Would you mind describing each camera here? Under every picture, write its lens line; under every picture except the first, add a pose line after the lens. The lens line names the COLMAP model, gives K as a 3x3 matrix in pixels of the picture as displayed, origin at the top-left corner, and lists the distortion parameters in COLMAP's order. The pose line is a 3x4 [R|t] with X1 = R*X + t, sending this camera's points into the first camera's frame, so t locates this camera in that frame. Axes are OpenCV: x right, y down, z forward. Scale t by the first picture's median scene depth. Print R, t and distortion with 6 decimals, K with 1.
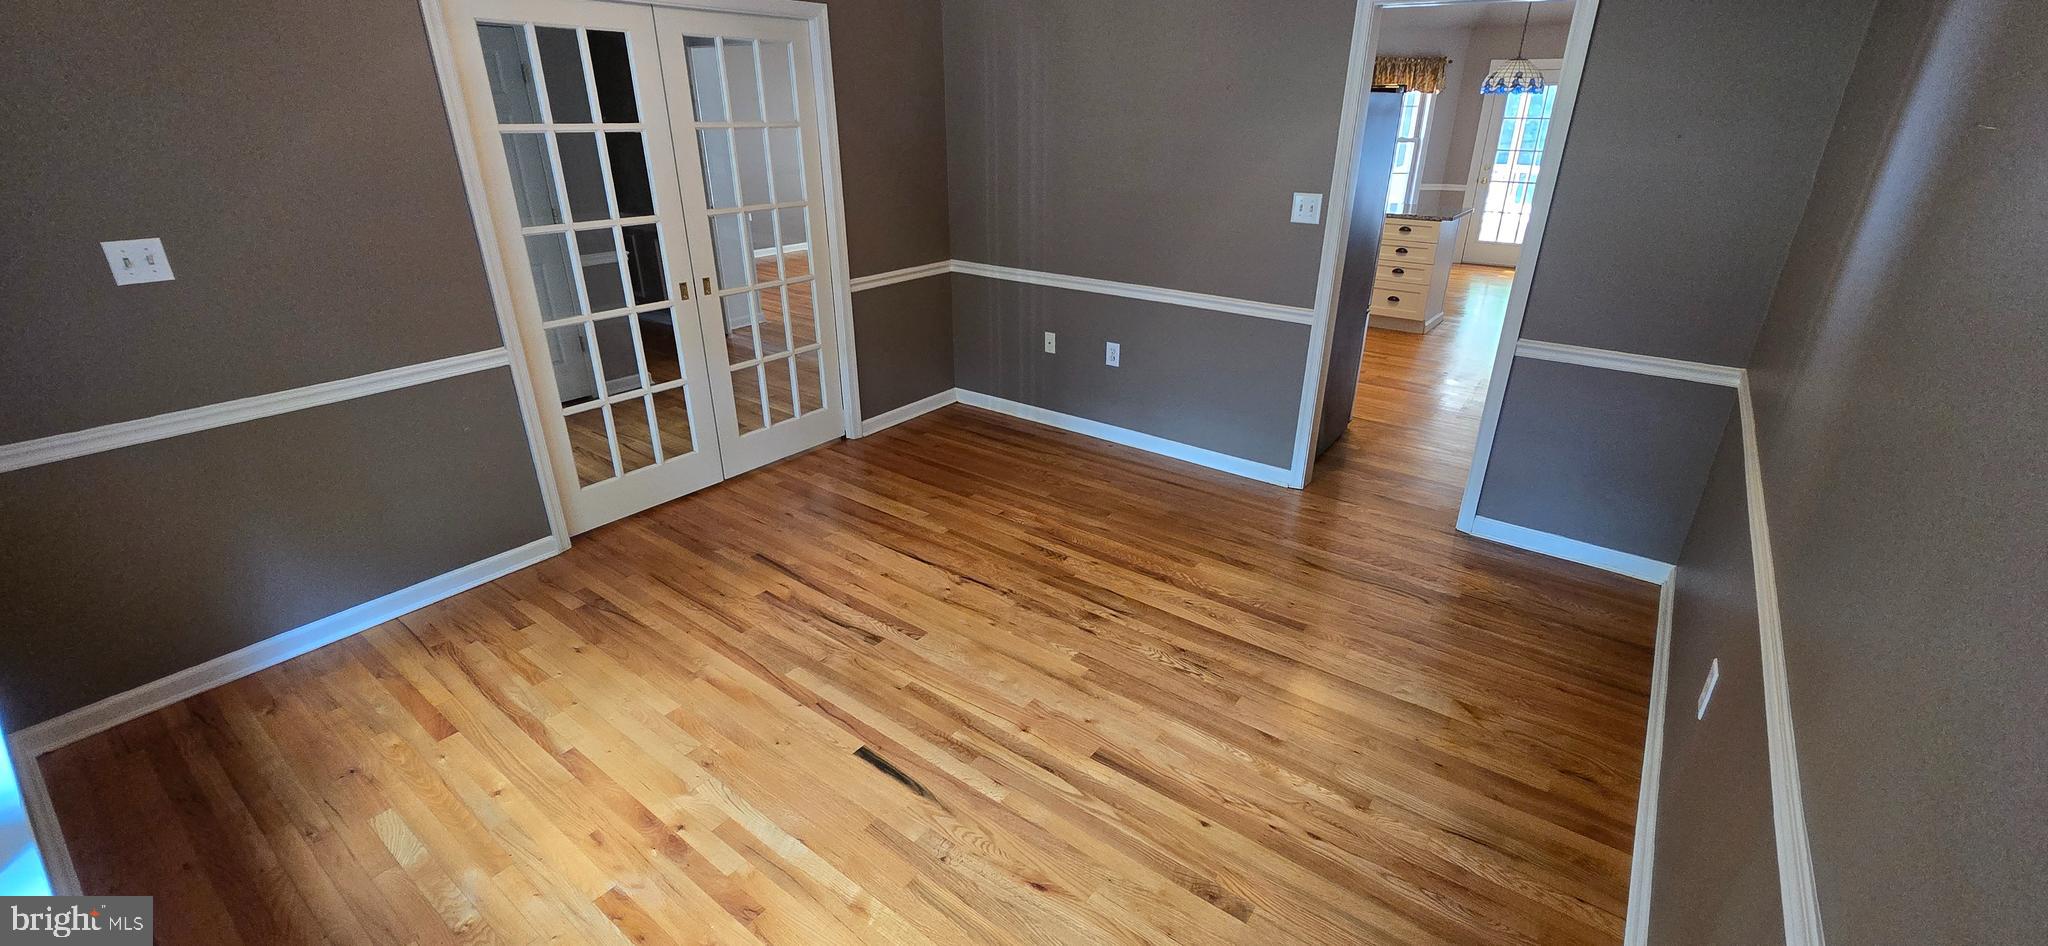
lens RADIAL K [[832.4, 0, 1032.1], [0, 832.4, 471.0], [0, 0, 1]] dist [-0.000627, 0.000019]
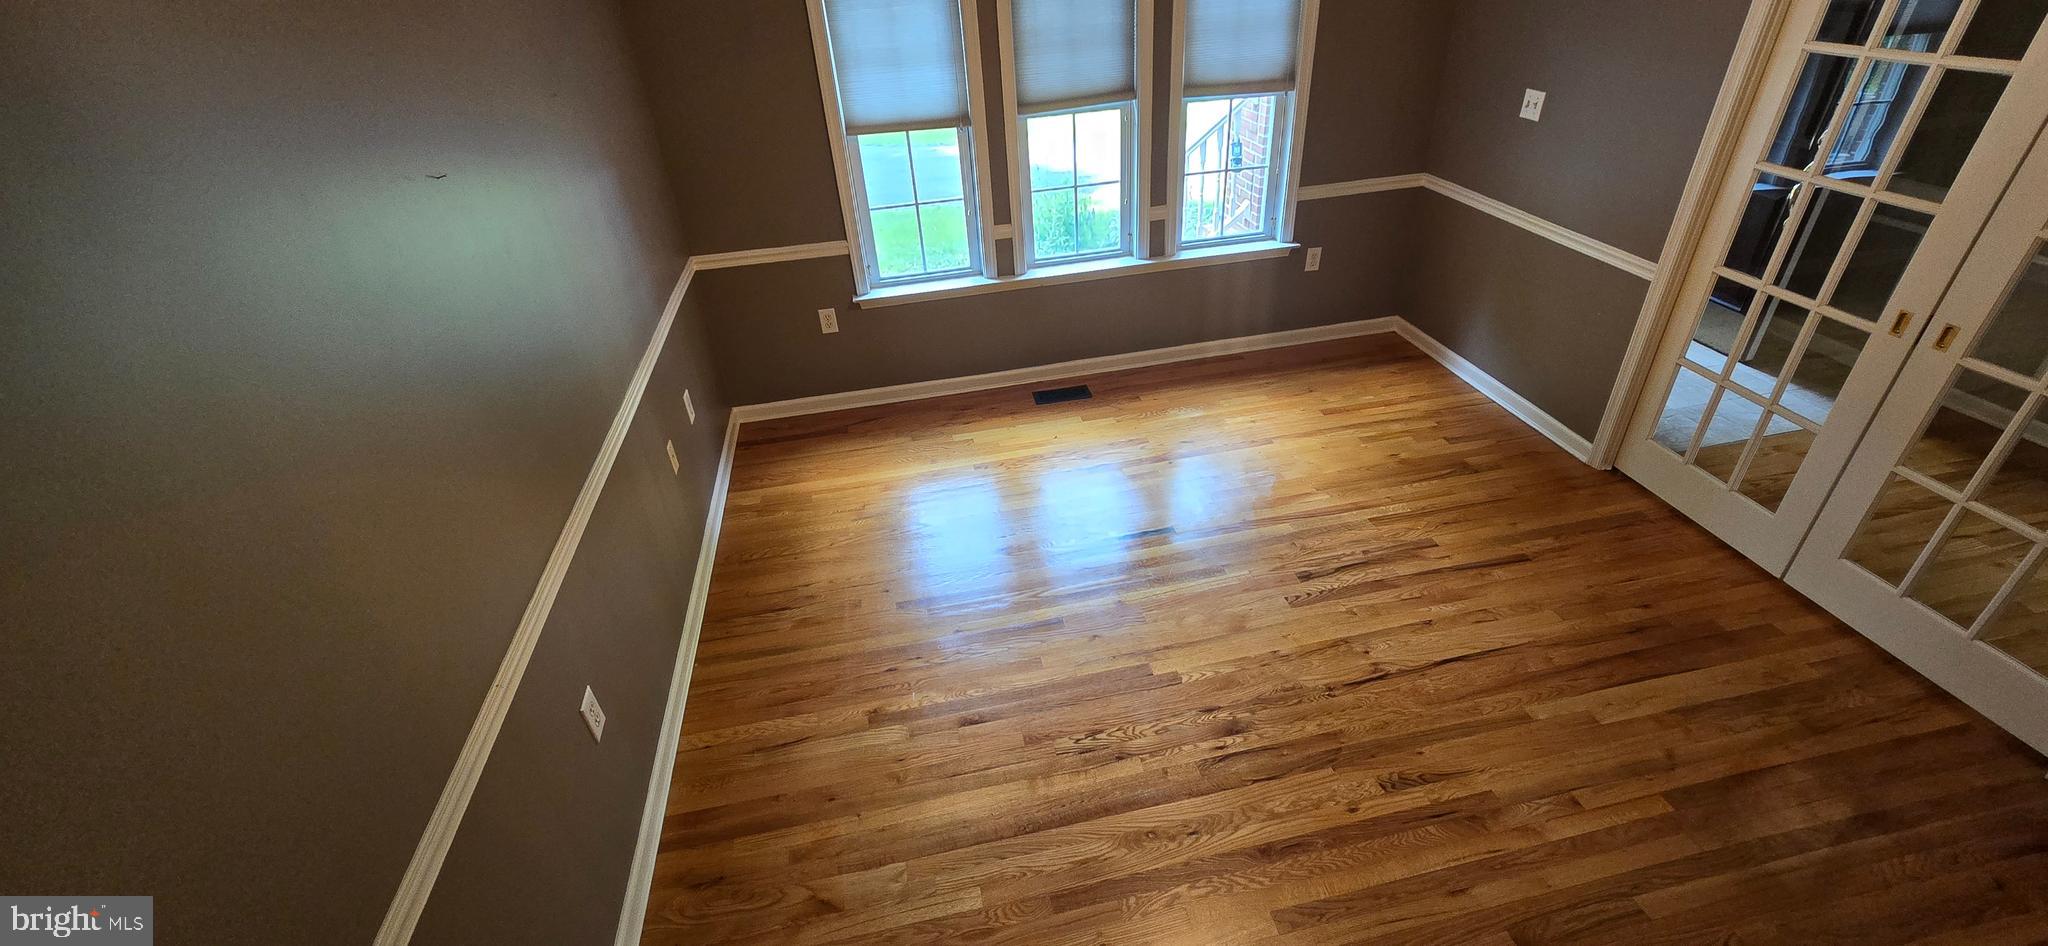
lens RADIAL K [[832.4, 0, 1032.1], [0, 832.4, 471.0], [0, 0, 1]] dist [-0.000627, 0.000019]
pose [[-0.666304, 0.432935, -0.607129, 0.624994], [-0.253156, 0.634504, 0.730285, -0.566753], [0.701392, 0.640291, -0.313173, 1.004321]]
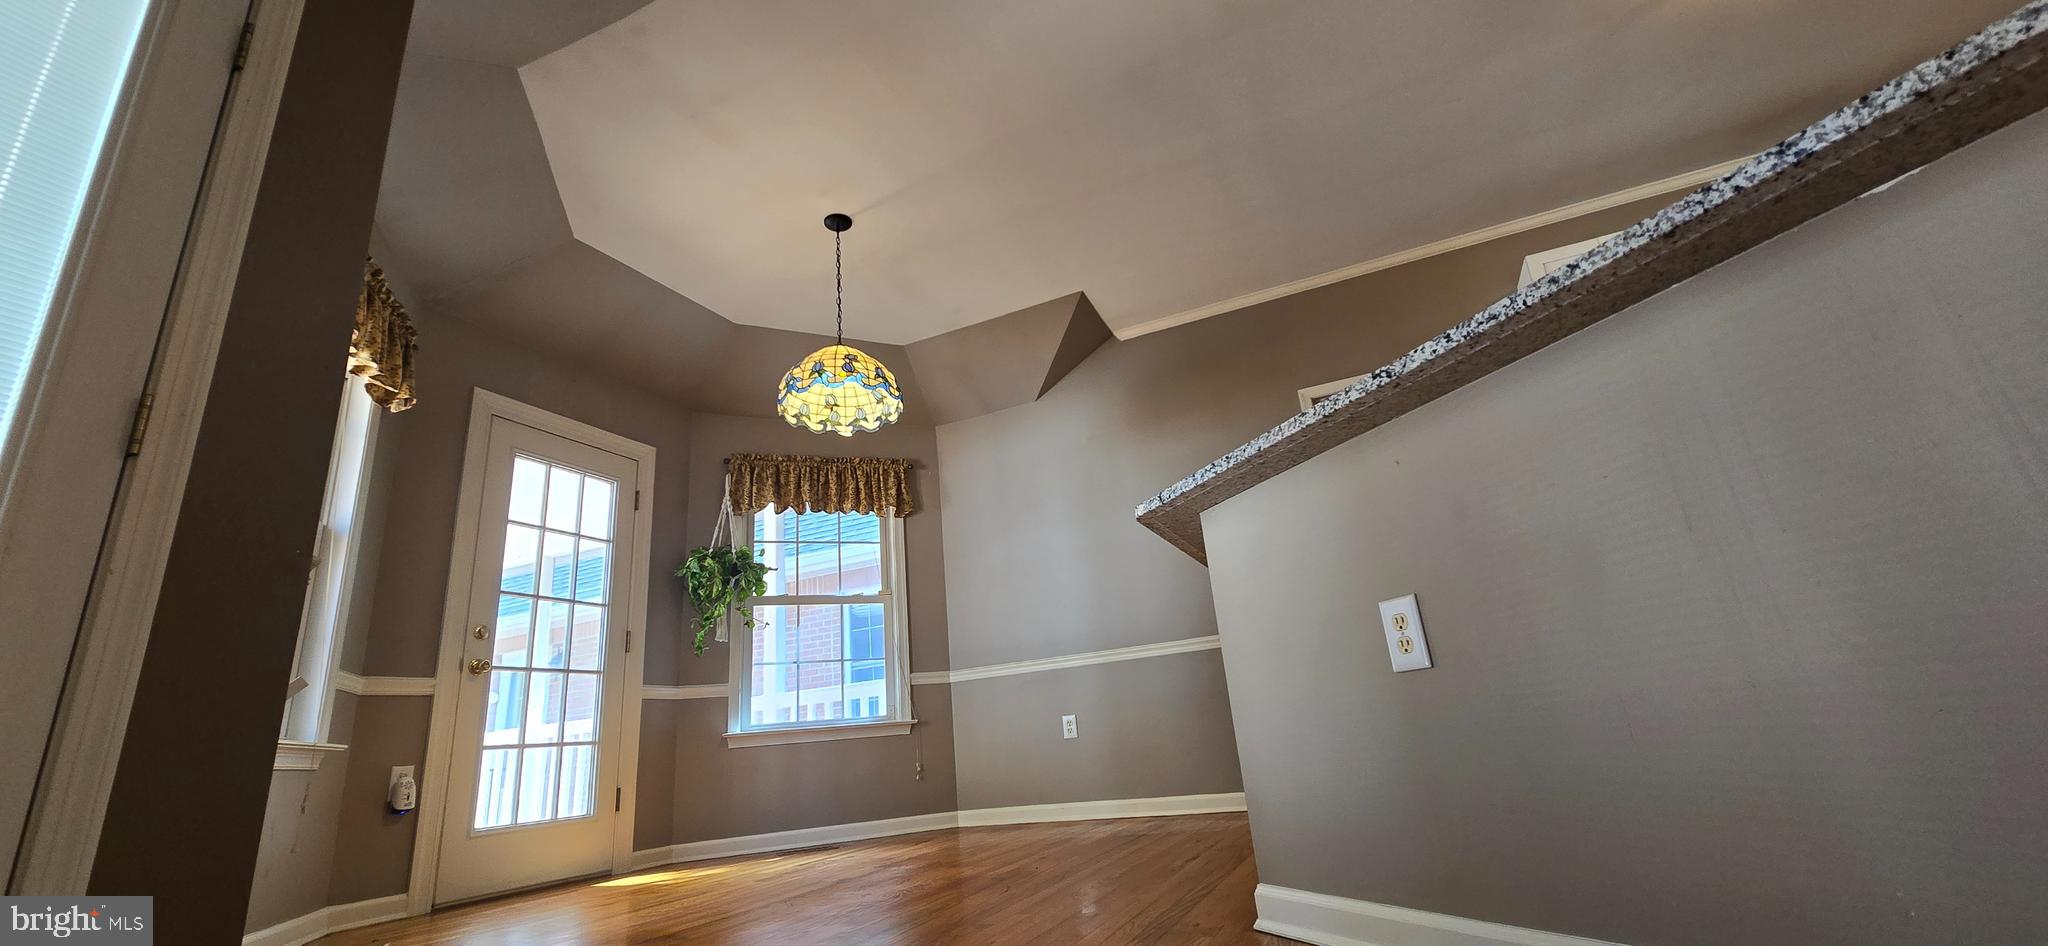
lens RADIAL K [[835.0, 0, 1034.3], [0, 835.0, 472.3], [0, 0, 1]] dist [0.000335, -0.000087]
pose [[-0.227485, 0.321370, 0.919224, 0.372308], [0.469838, 0.863051, -0.185458, -0.753797], [-0.852938, 0.389698, -0.347323, 2.795294]]
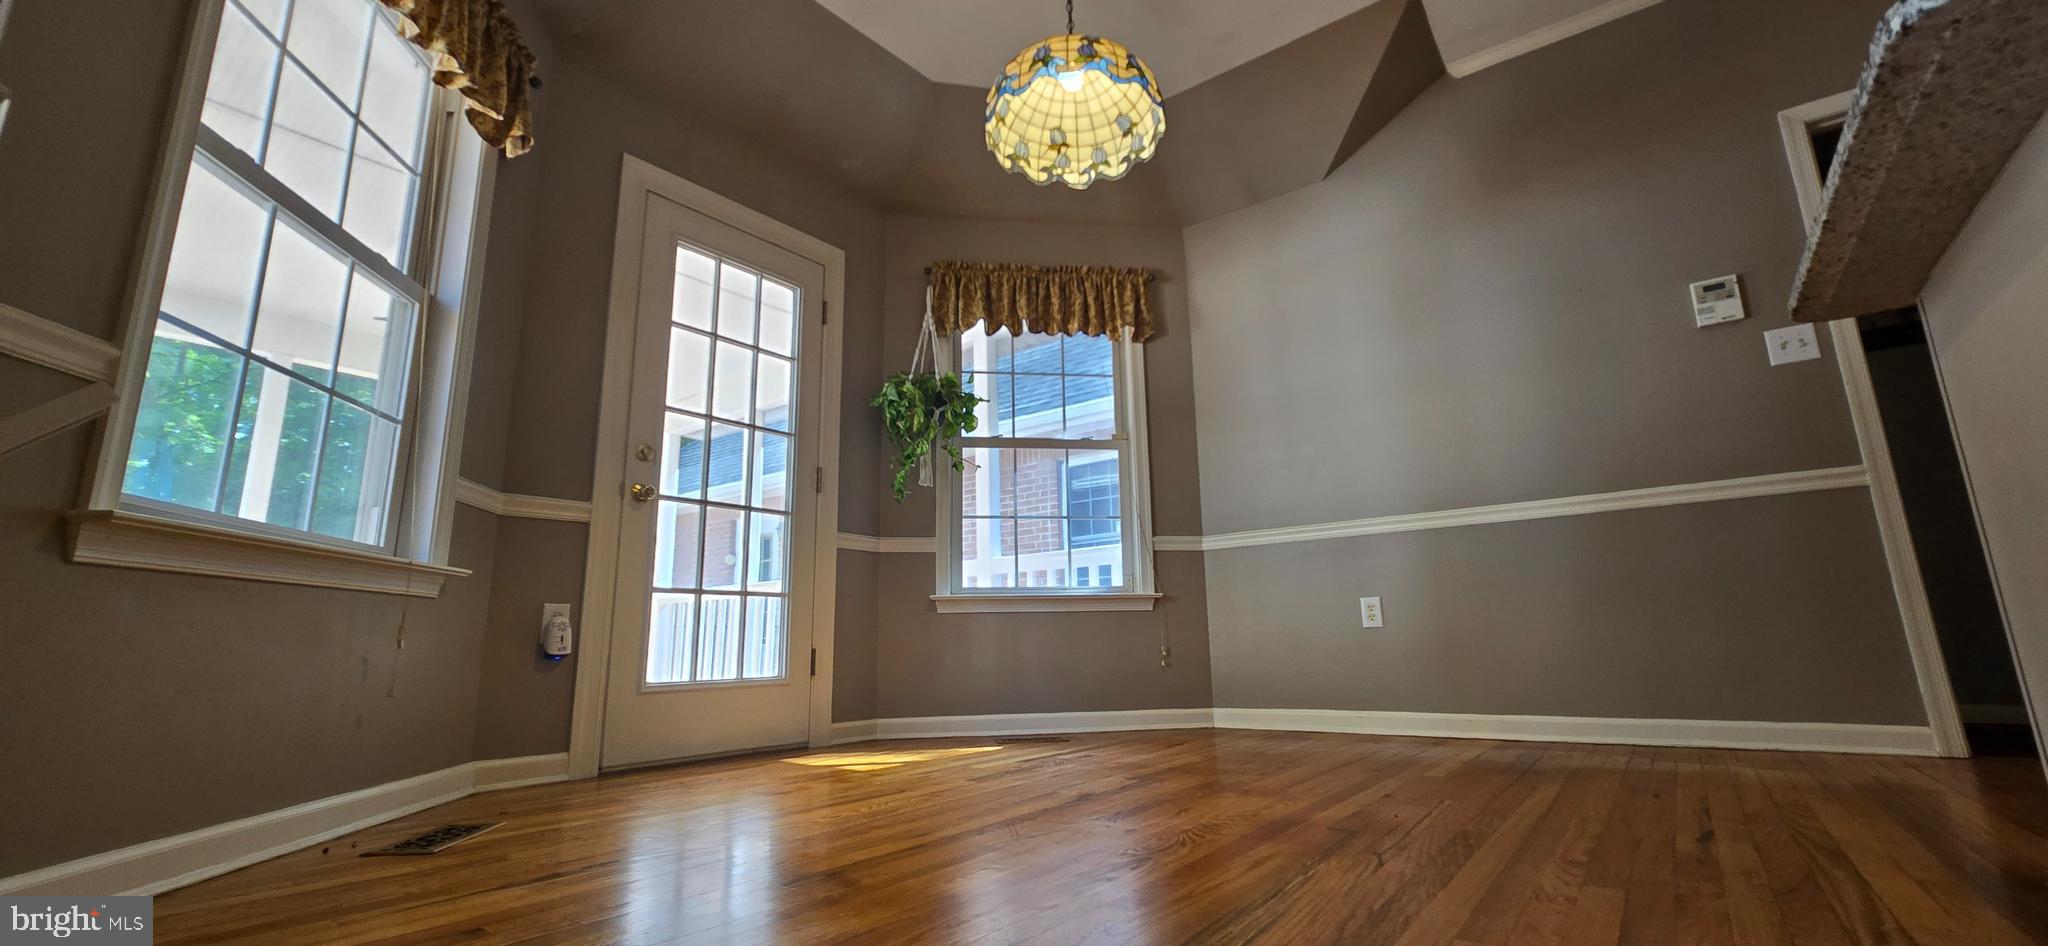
lens RADIAL K [[836.2, 0, 1041.0], [0, 836.2, 472.4], [0, 0, 1]] dist [-0.001470, -0.000085]
pose [[-0.001734, 0.205258, 0.978706, 0.767672], [0.421788, 0.887539, -0.185390, -0.751906], [-0.906693, 0.412485, -0.088114, 2.818713]]
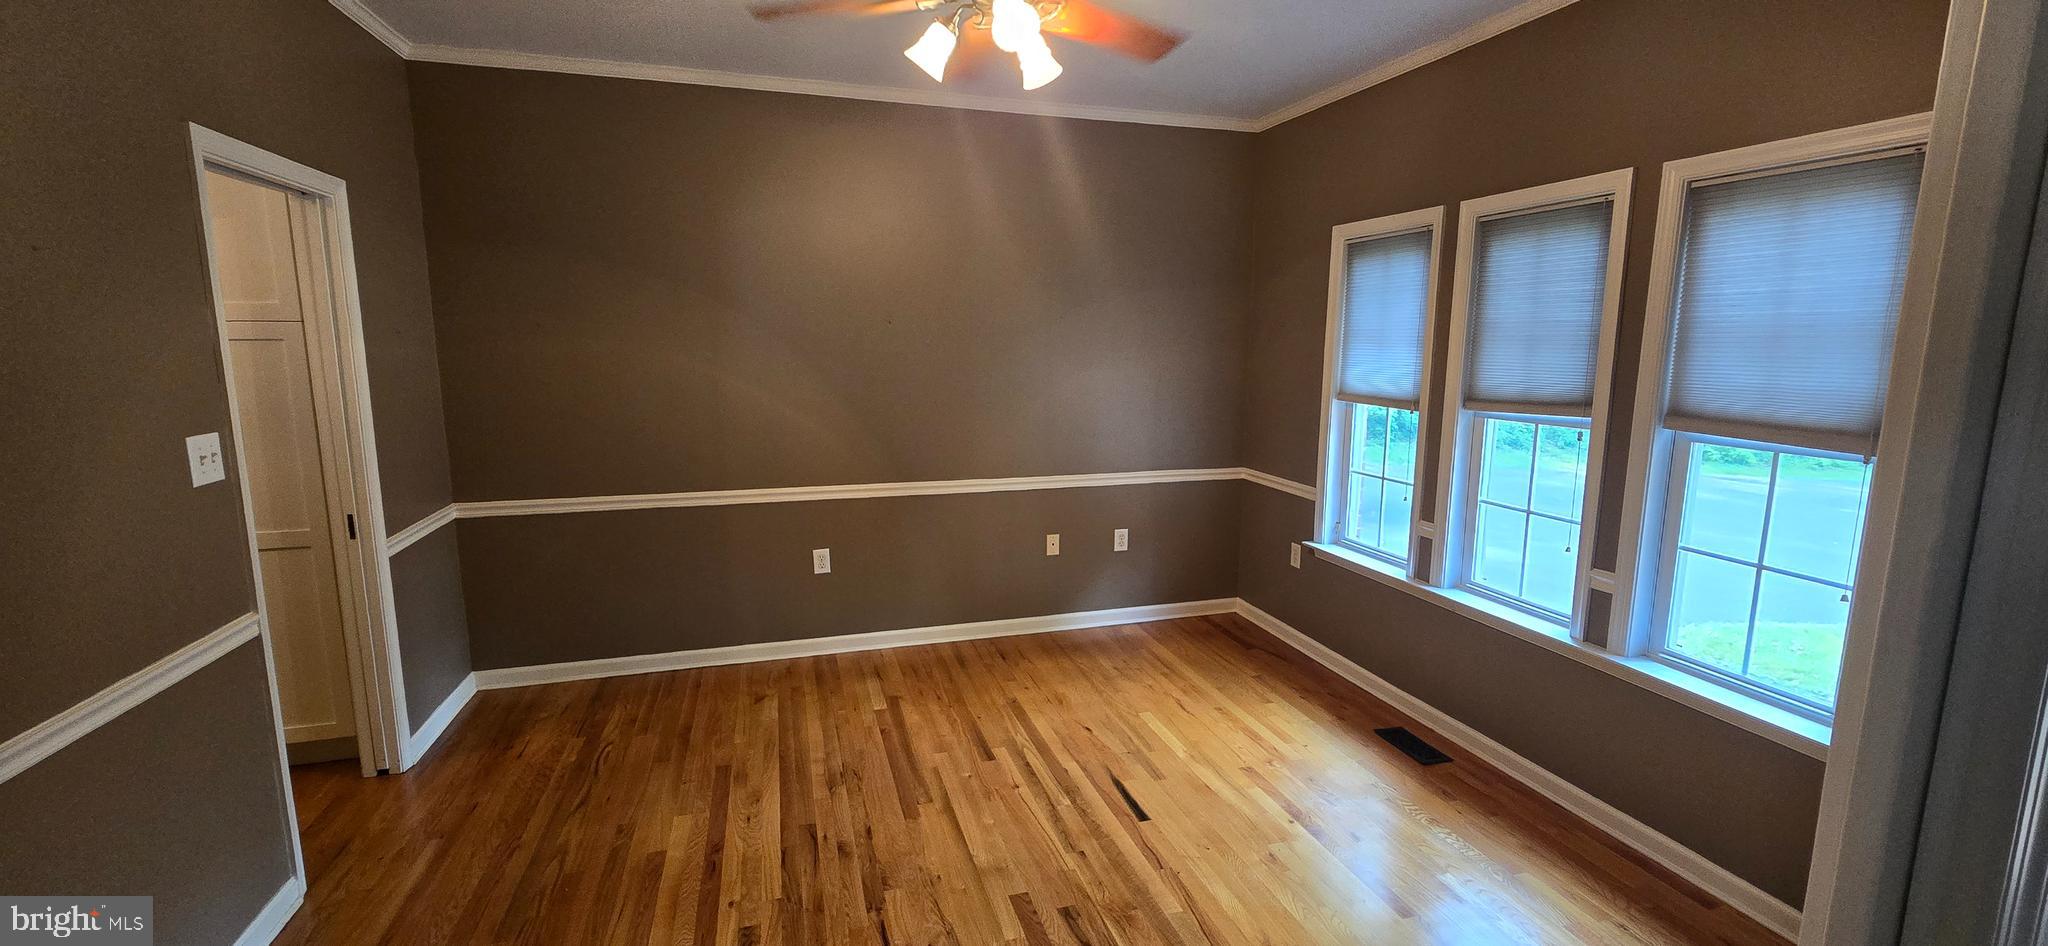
lens RADIAL K [[832.4, 0, 1032.1], [0, 832.4, 471.0], [0, 0, 1]] dist [-0.000627, 0.000019]
pose [[-0.806769, -0.098743, 0.582557, -0.593059], [0.231798, 0.854010, 0.465766, -0.554681], [-0.543501, 0.510801, -0.666100, 1.343334]]
